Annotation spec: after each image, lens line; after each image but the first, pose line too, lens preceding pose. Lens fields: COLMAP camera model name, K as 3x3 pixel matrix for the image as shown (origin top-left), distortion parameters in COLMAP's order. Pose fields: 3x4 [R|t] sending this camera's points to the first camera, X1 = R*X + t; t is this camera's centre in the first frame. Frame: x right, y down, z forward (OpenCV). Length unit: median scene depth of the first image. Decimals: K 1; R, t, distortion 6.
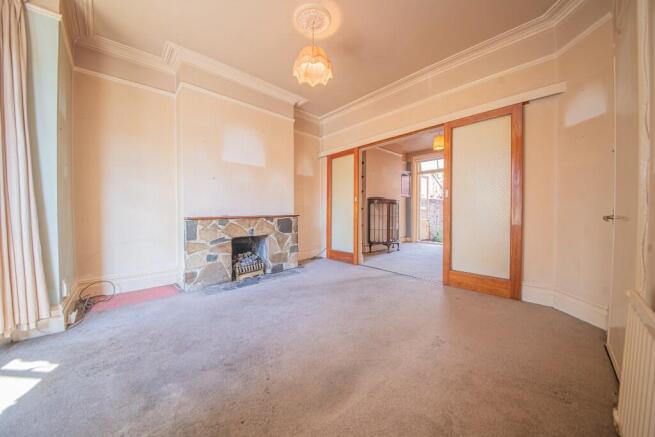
lens RADIAL K [[229.8, 0, 331.4], [0, 229.8, 215.3], [0, 0, 1]] dist [-0.007581, -0.000246]
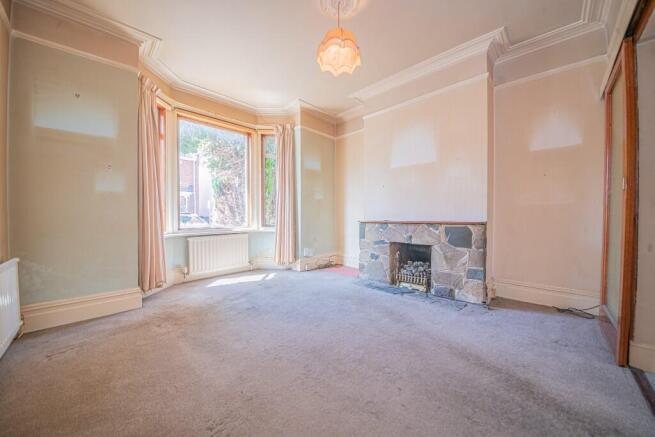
lens RADIAL K [[229.8, 0, 330.7], [0, 229.8, 215.9], [0, 0, 1]] dist [-0.007581, -0.000246]
pose [[0.038038, 0.007703, -0.999247, 0.523972], [-0.018485, 0.999805, 0.007004, -0.018477], [0.999105, 0.018204, 0.038173, 0.625261]]
